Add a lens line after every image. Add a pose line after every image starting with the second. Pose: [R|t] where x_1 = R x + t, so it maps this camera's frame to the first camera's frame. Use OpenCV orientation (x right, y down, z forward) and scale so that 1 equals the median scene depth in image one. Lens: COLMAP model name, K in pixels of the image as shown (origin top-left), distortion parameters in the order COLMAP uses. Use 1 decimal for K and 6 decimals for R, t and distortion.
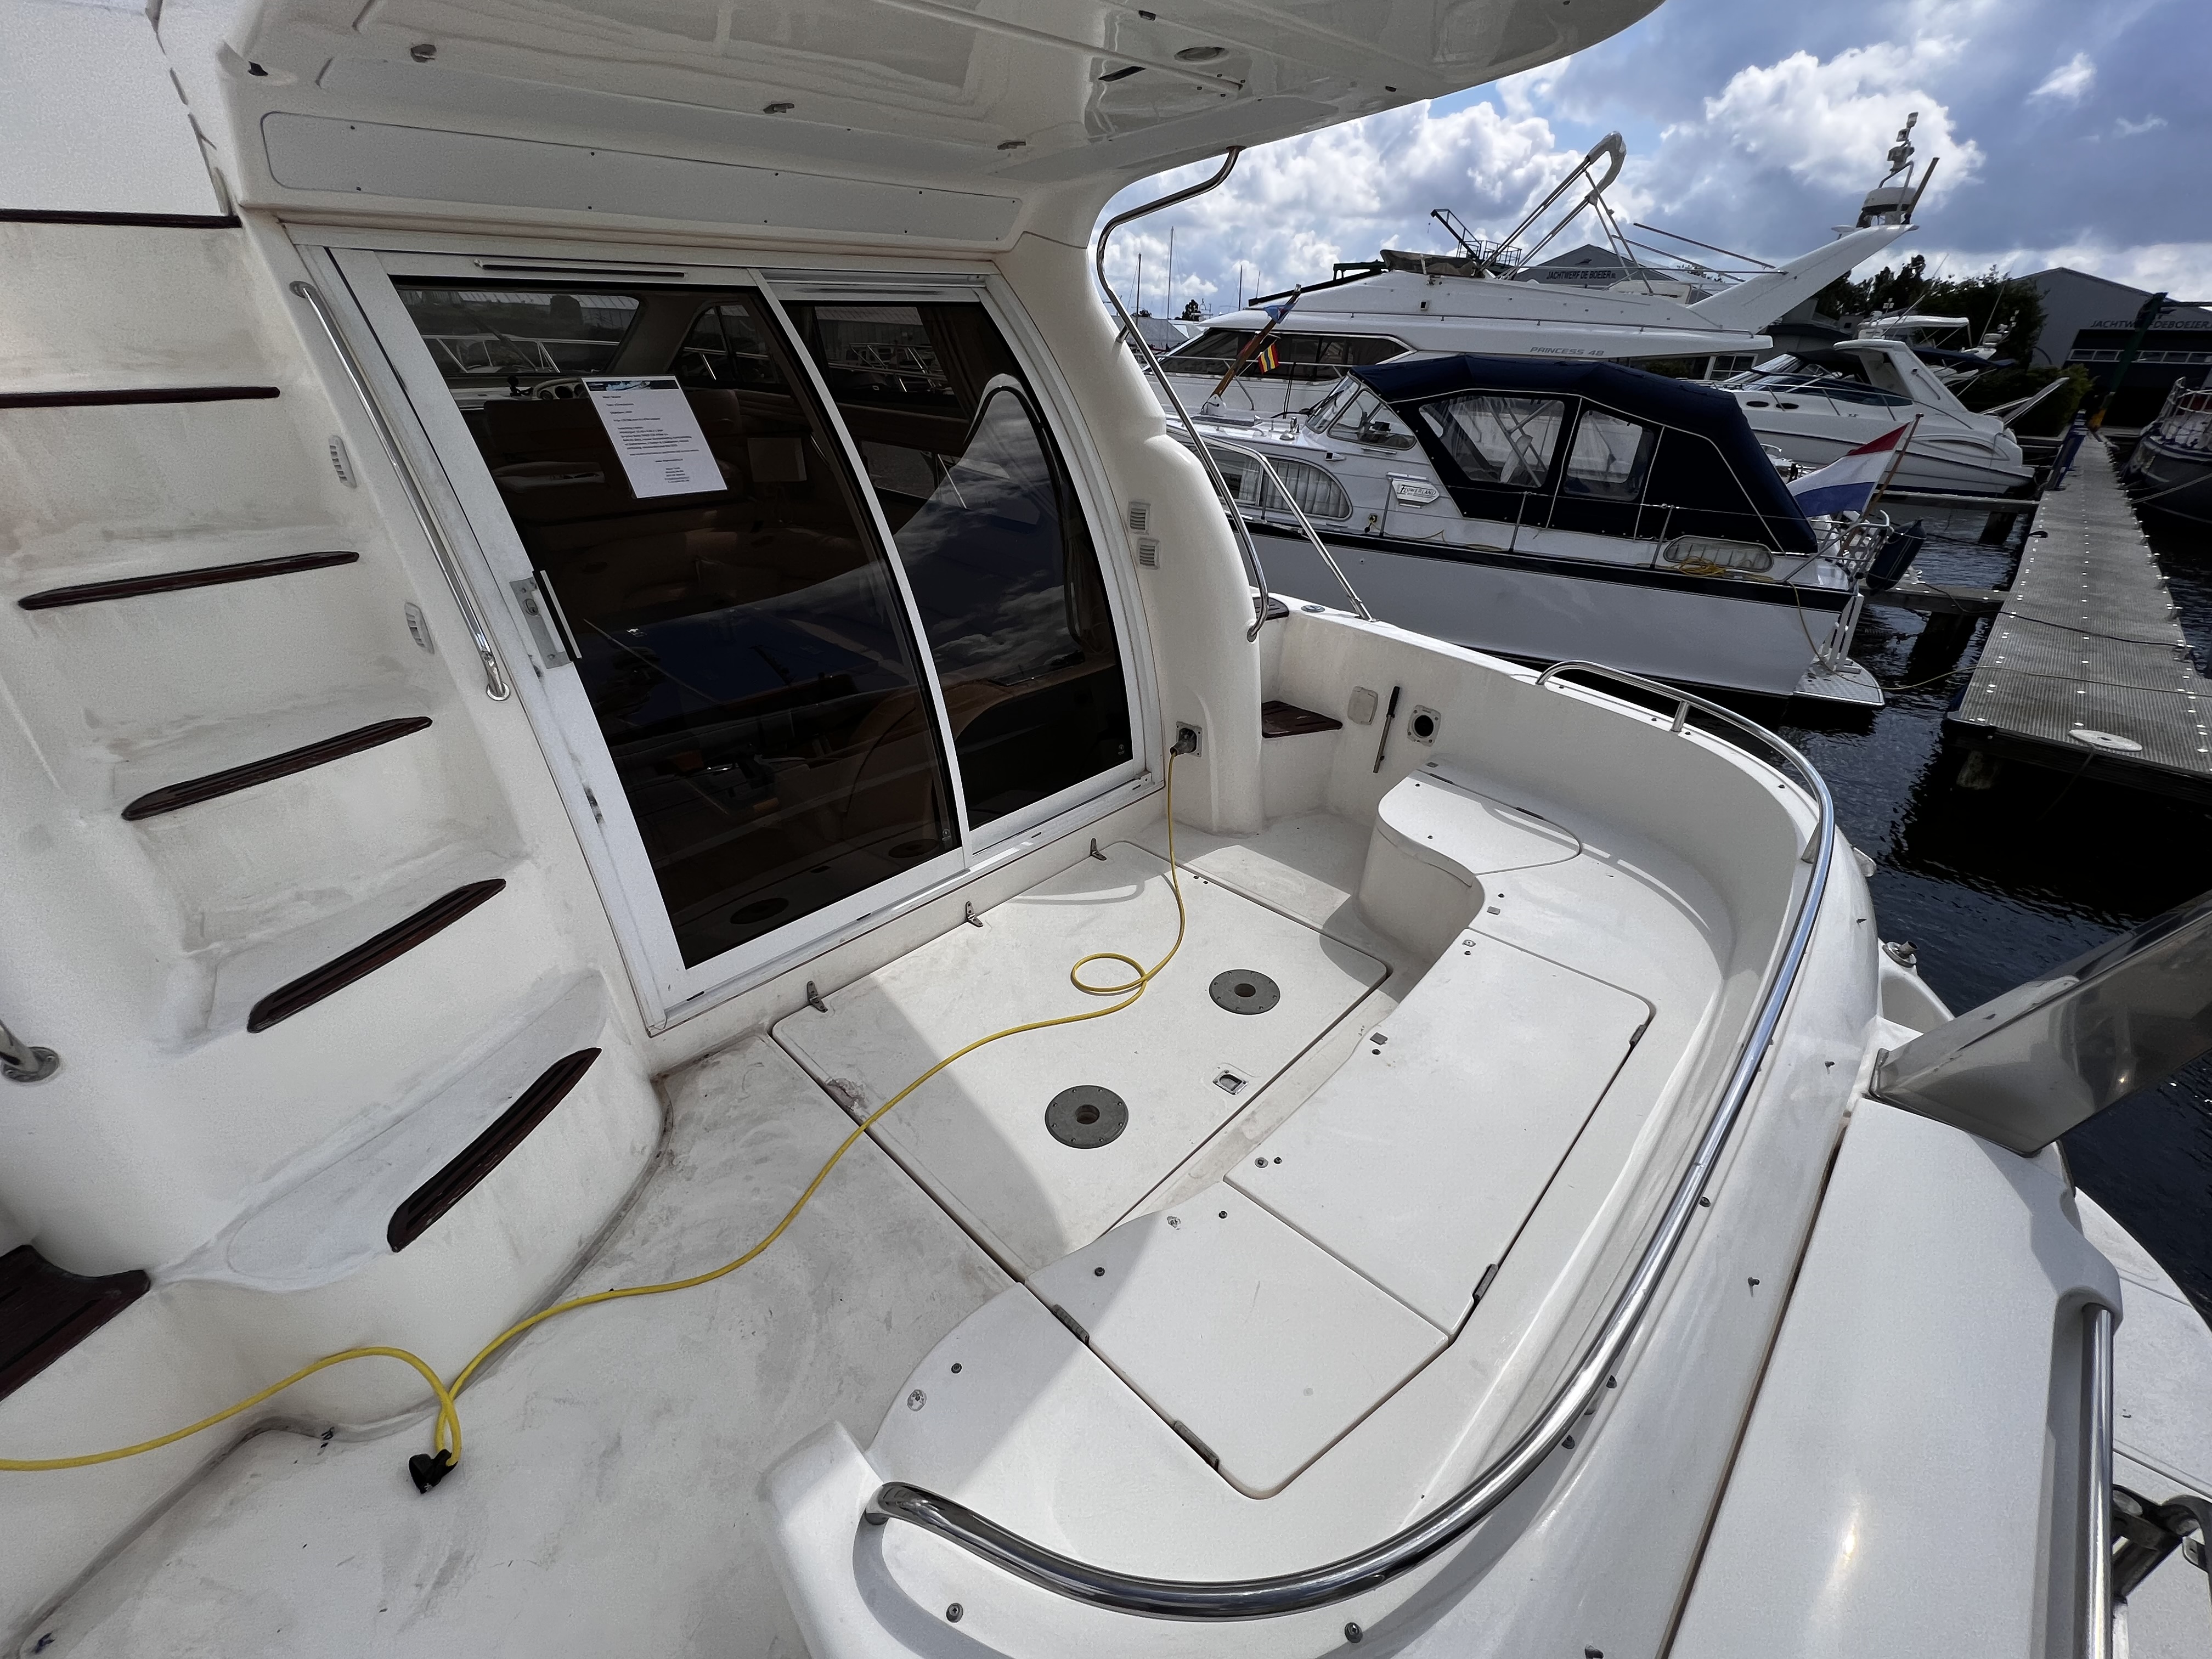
lens RADIAL K [[890.3, 0, 1077.3], [0, 890.3, 836.9], [0, 0, 1]] dist [-0.004217, 0.000913]
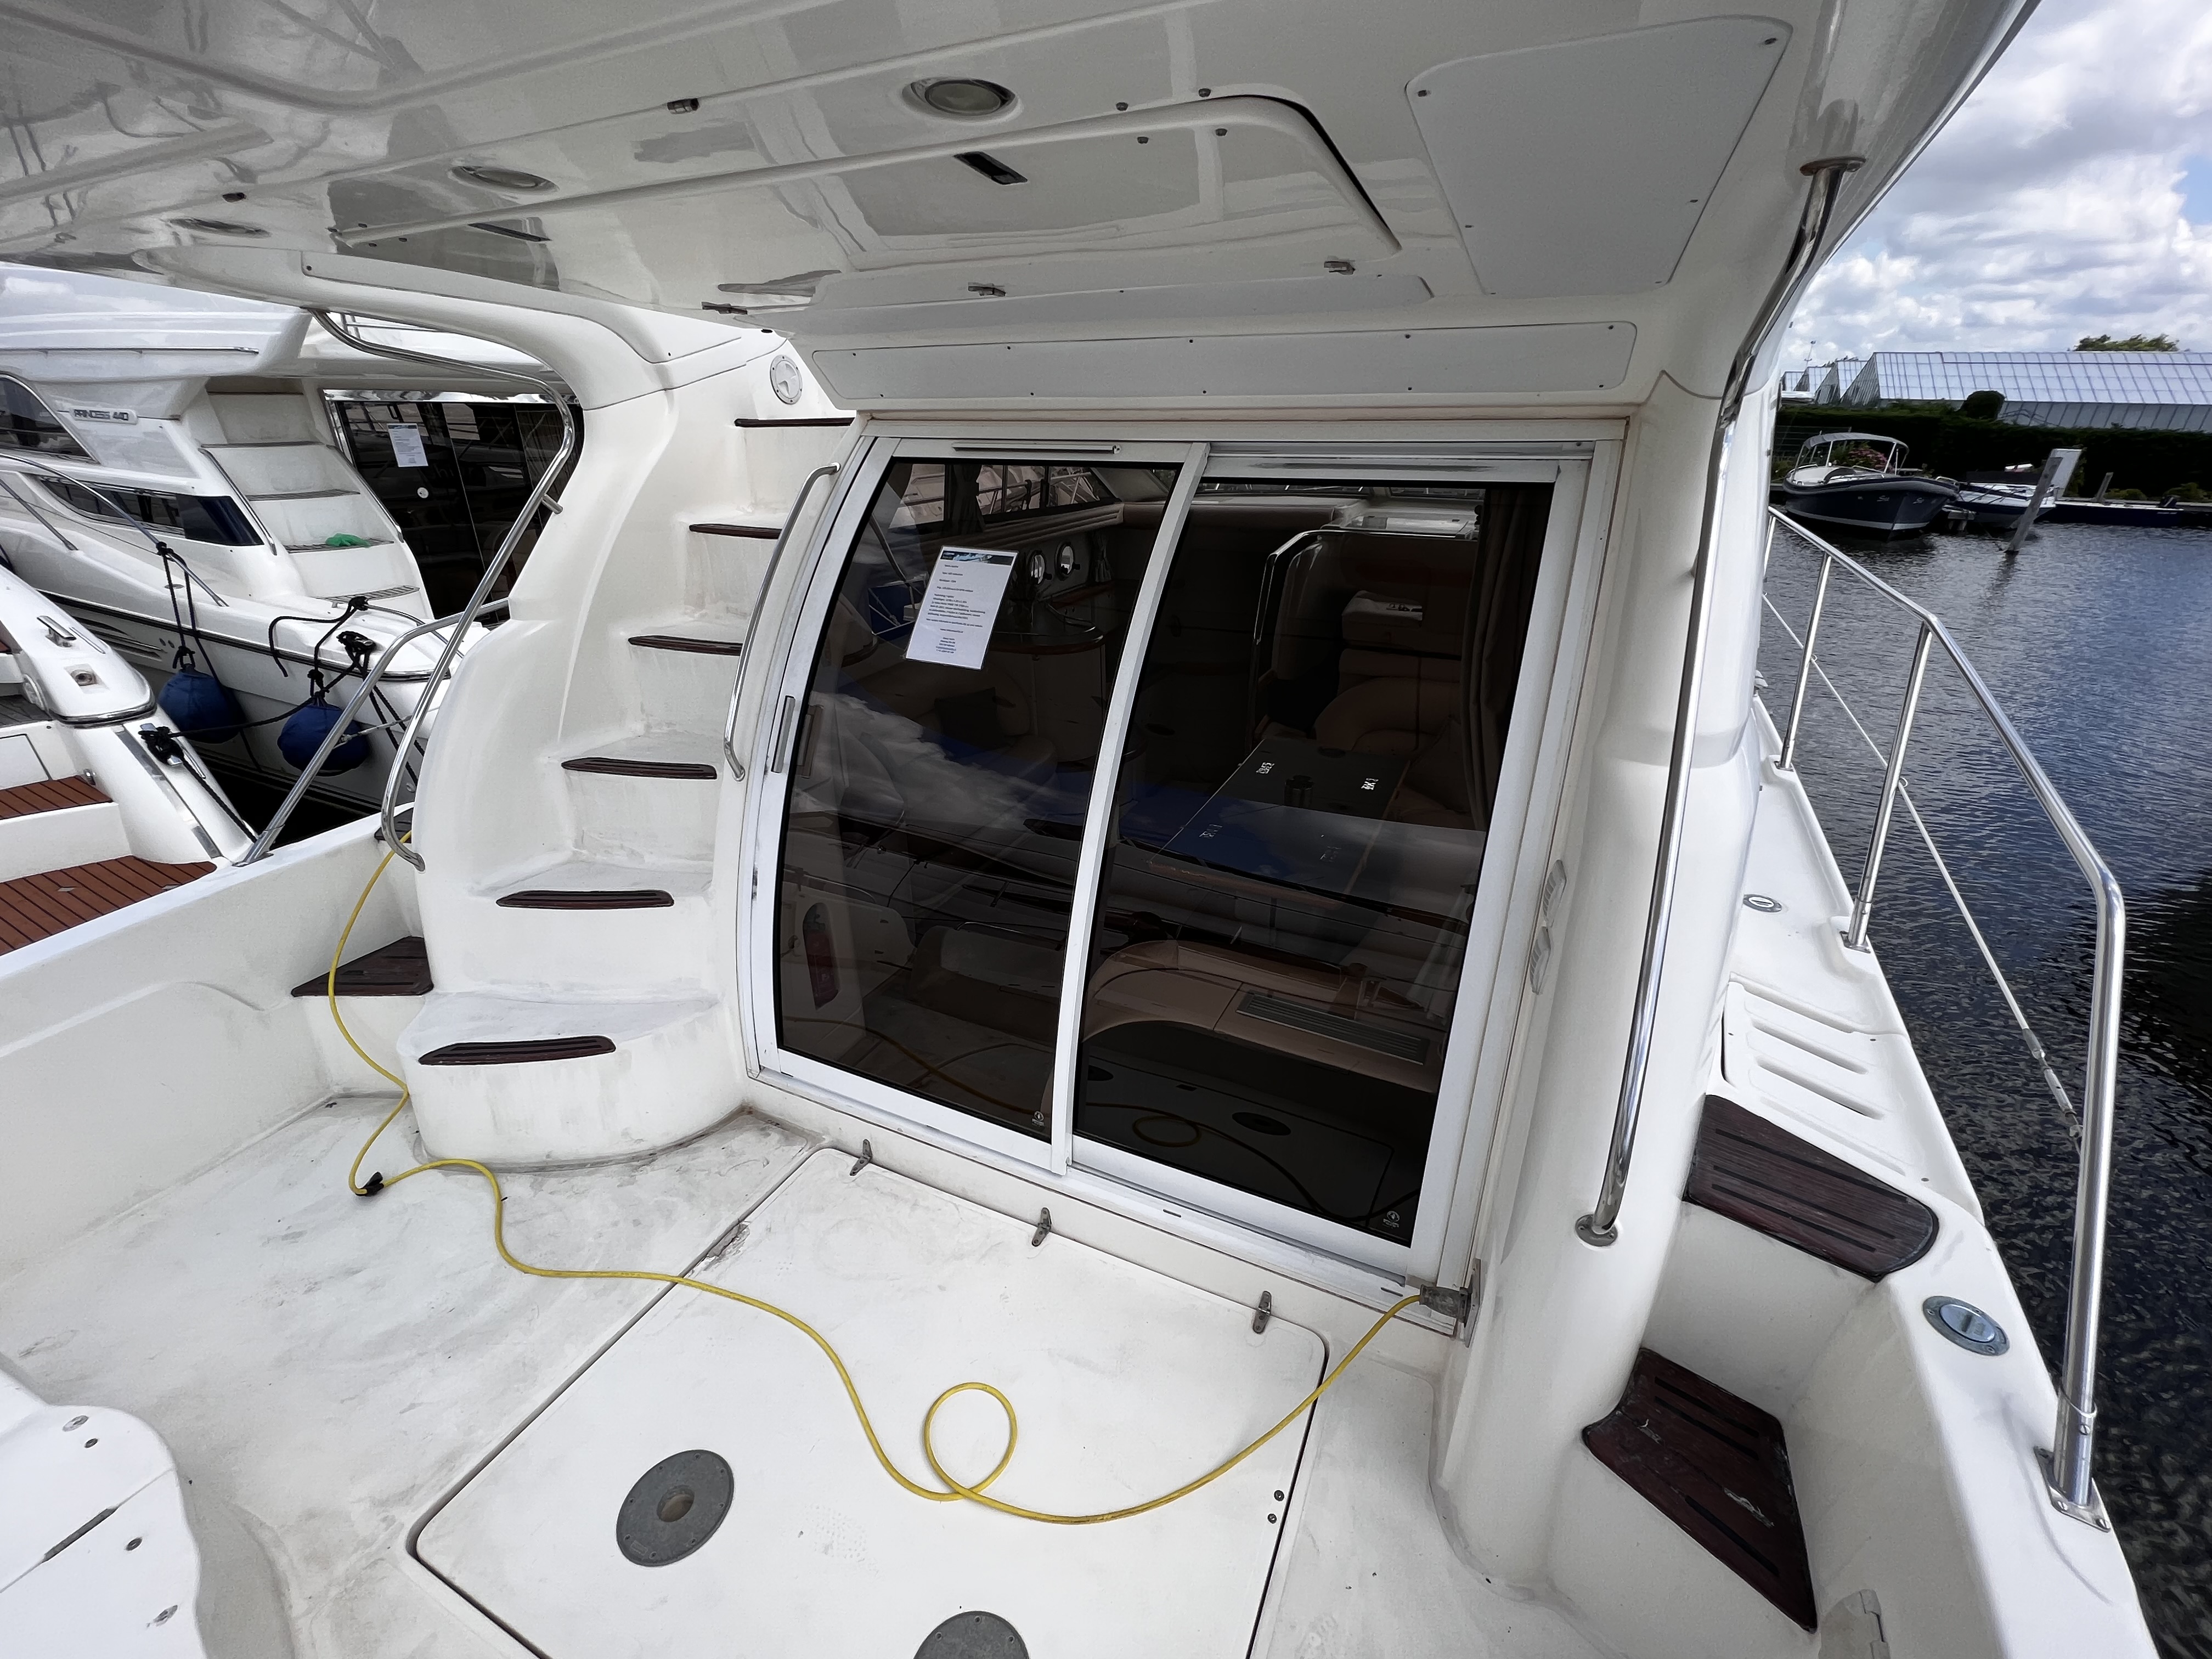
lens RADIAL K [[890.3, 0, 1108.3], [0, 890.3, 831.5], [0, 0, 1]] dist [-0.004217, 0.000913]
pose [[0.353841, 0.387921, -0.851066, 0.587297], [-0.466496, 0.861871, 0.198895, -0.534133], [0.810665, 0.326641, 0.485929, 0.756093]]
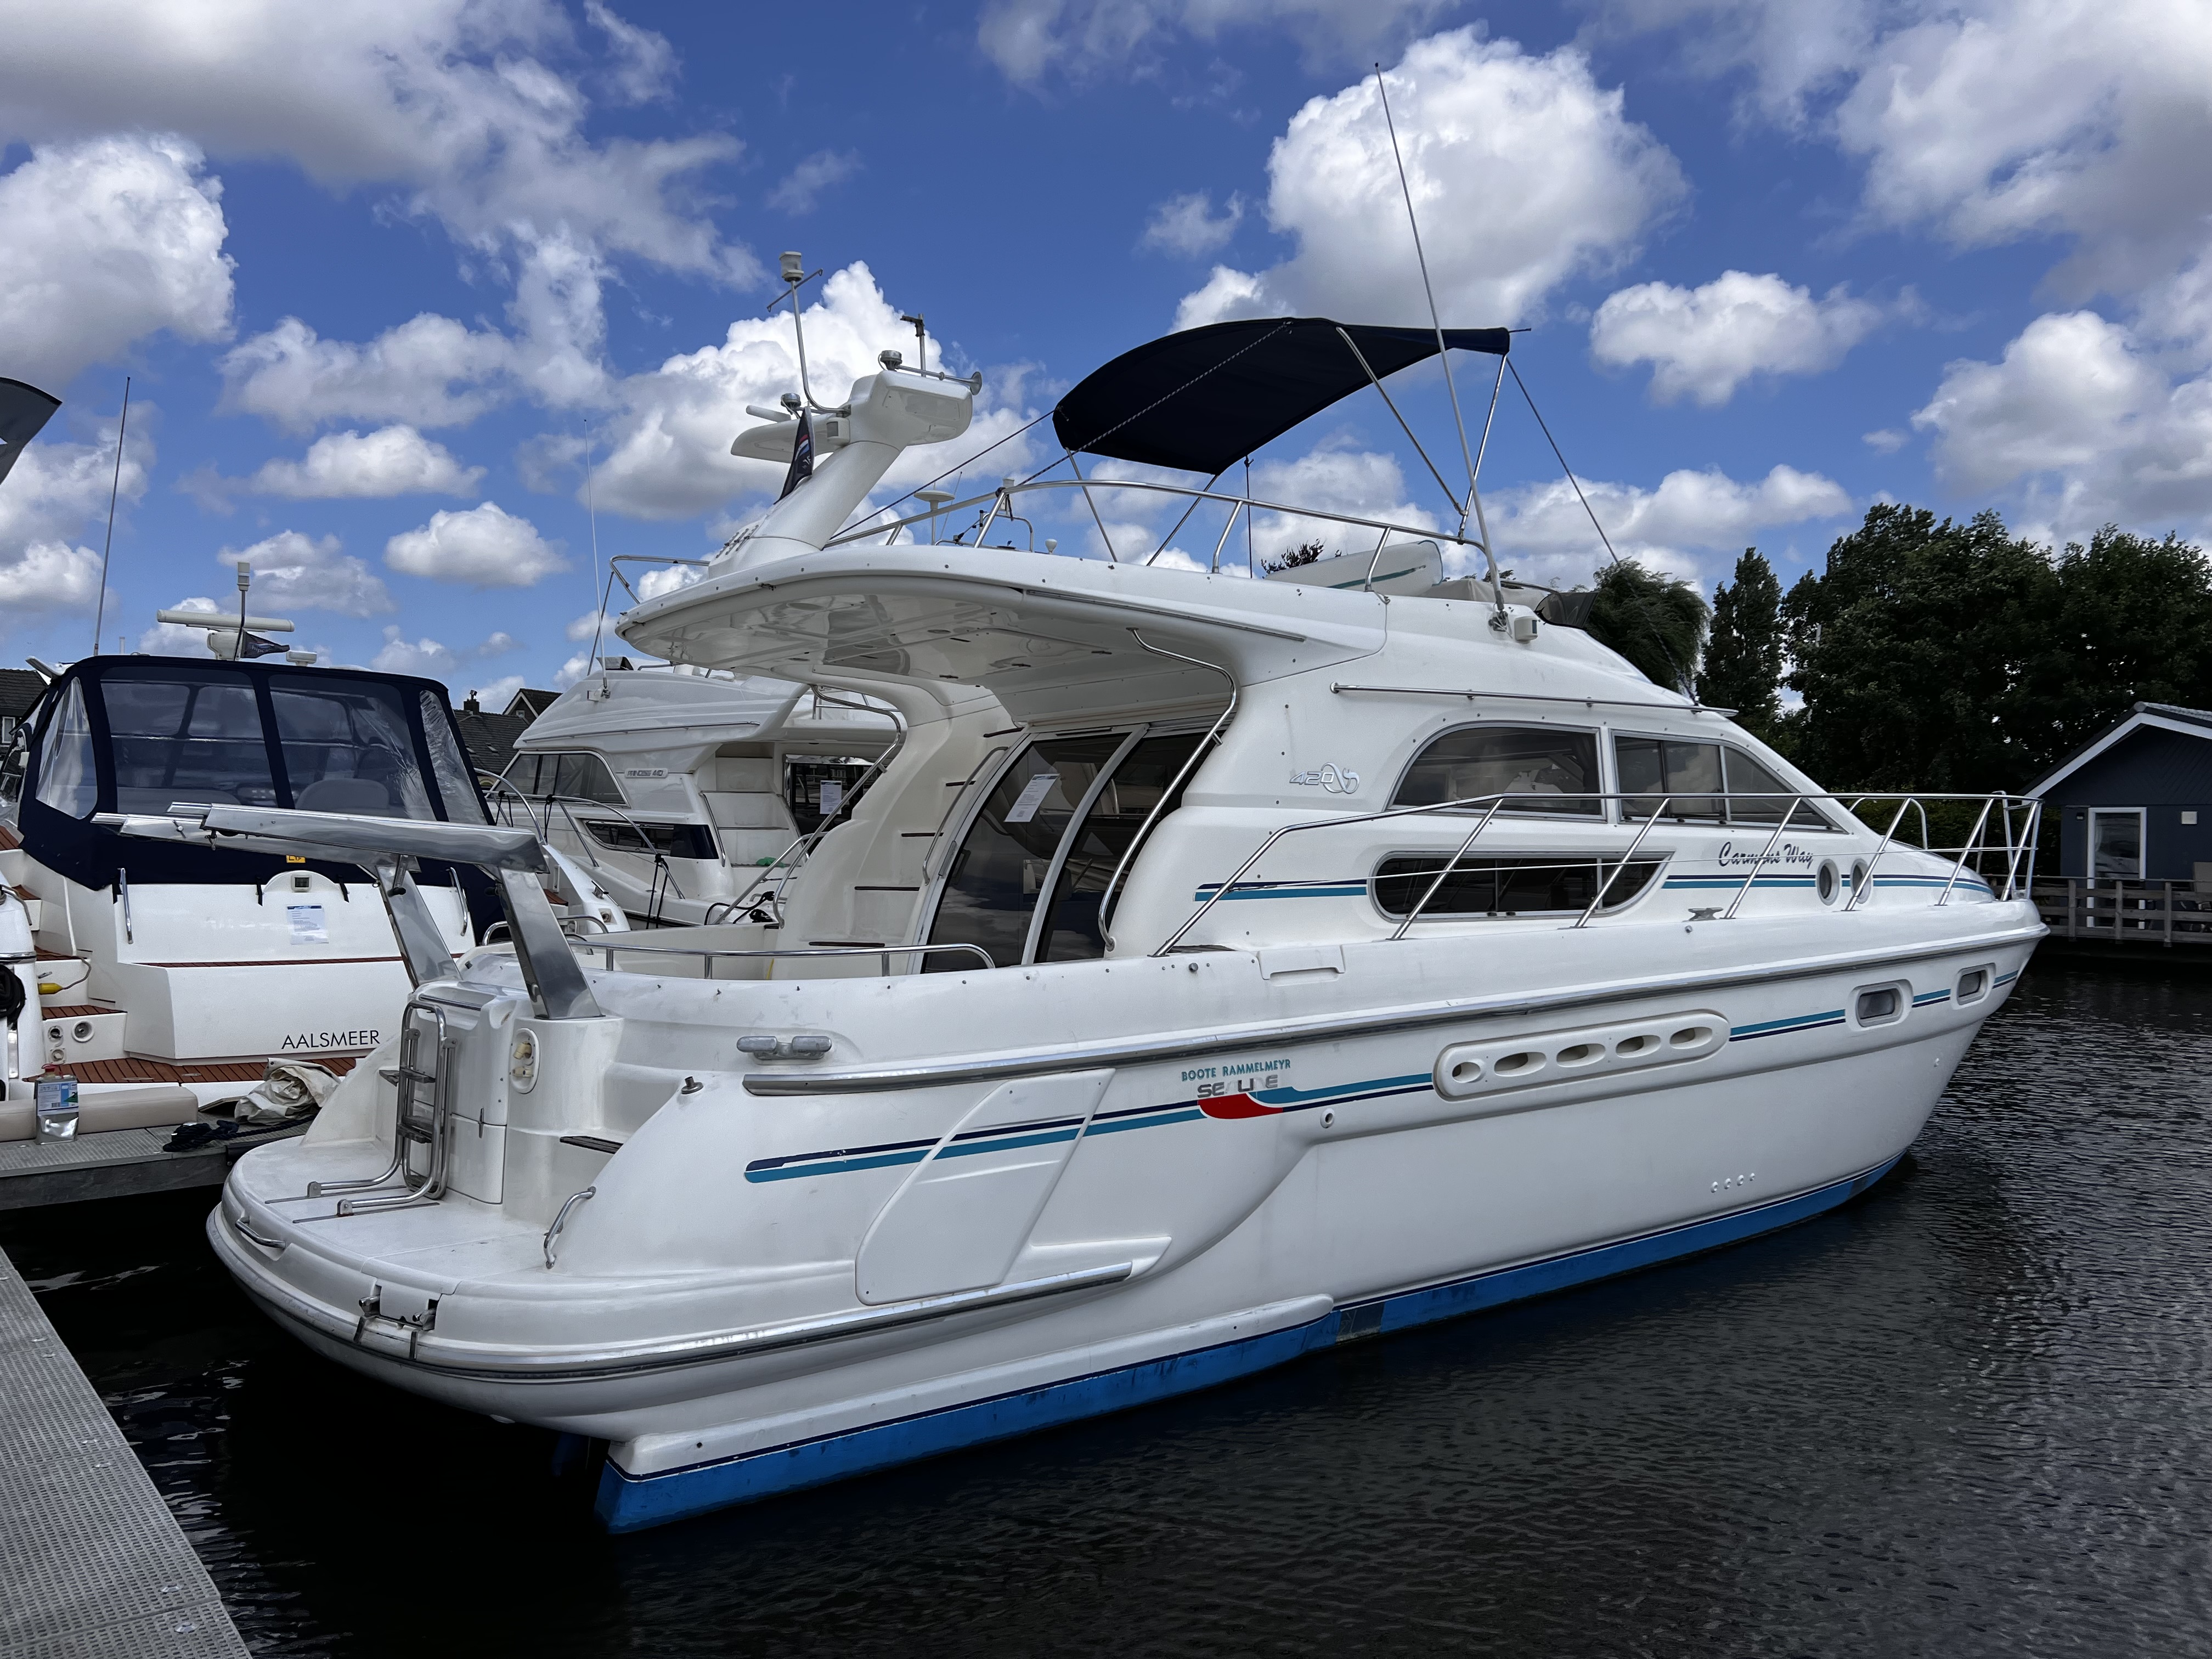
lens RADIAL K [[1786.9, 0, 1095.6], [0, 1786.9, 850.0], [0, 0, 1]] dist [0.094731, -0.029854]
pose [[-0.122429, -0.017080, -0.992330, 3.765469], [-0.497473, 0.866234, 0.046467, -0.630838], [0.858797, 0.499346, -0.114549, 1.734151]]
